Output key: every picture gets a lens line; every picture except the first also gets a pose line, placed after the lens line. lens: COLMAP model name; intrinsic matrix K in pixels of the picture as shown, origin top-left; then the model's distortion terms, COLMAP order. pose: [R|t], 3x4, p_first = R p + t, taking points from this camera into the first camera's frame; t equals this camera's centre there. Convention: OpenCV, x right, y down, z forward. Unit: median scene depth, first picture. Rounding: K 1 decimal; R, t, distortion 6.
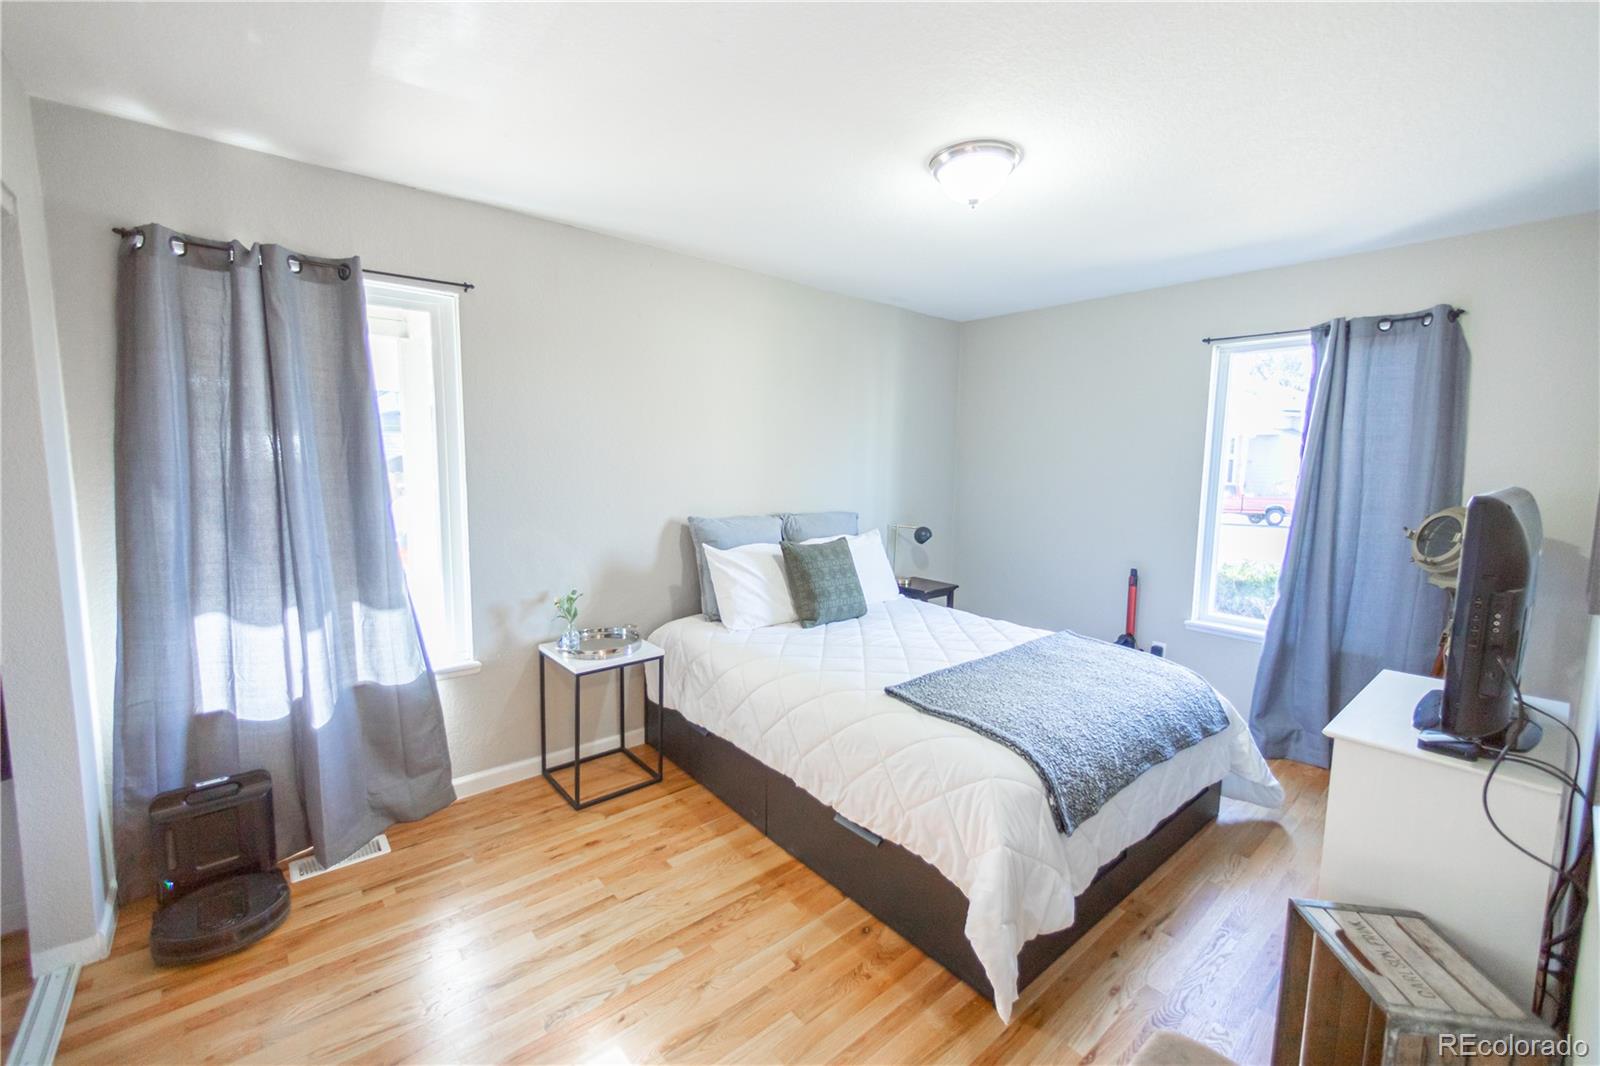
lens RADIAL K [[646.7, 0, 805.5], [0, 646.7, 533.5], [0, 0, 1]] dist [0.002300, -0.005343]
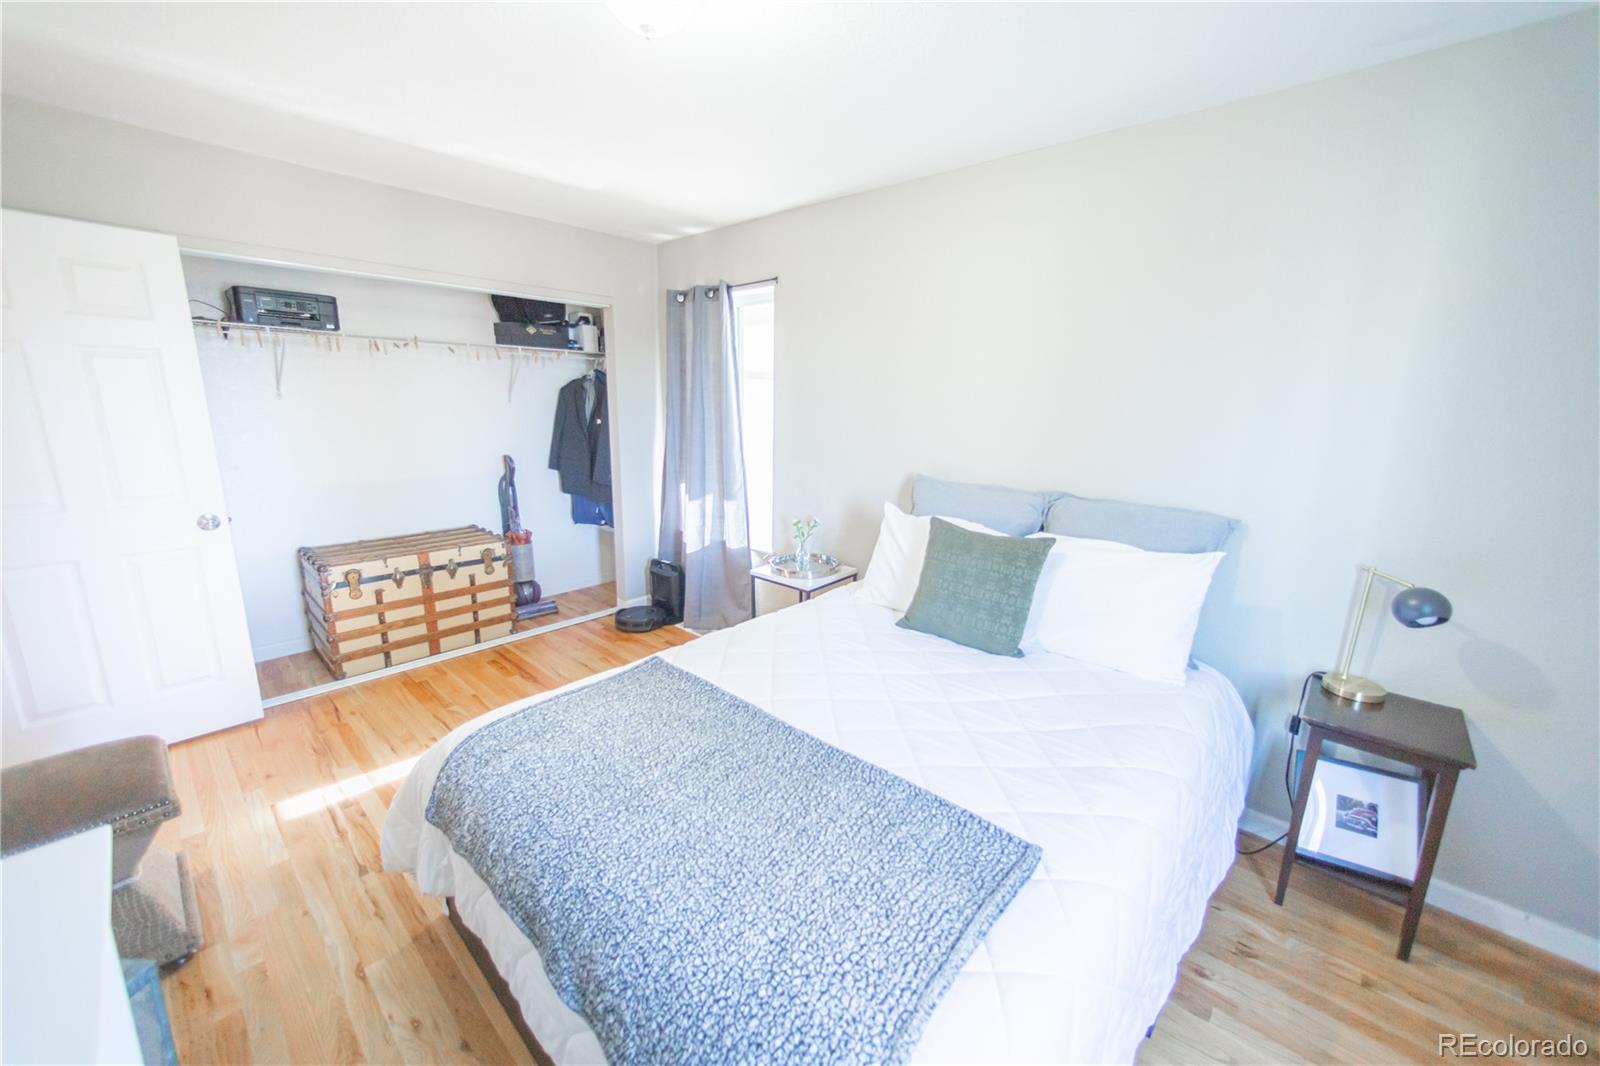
lens RADIAL K [[612.6, 0, 803.6], [0, 612.6, 533.1], [0, 0, 1]] dist [0.020445, -0.014319]
pose [[0.126955, 0.197413, -0.972065, 0.986991], [-0.140881, 0.973648, 0.179336, -0.115159], [0.981853, 0.114178, 0.151421, 1.069025]]
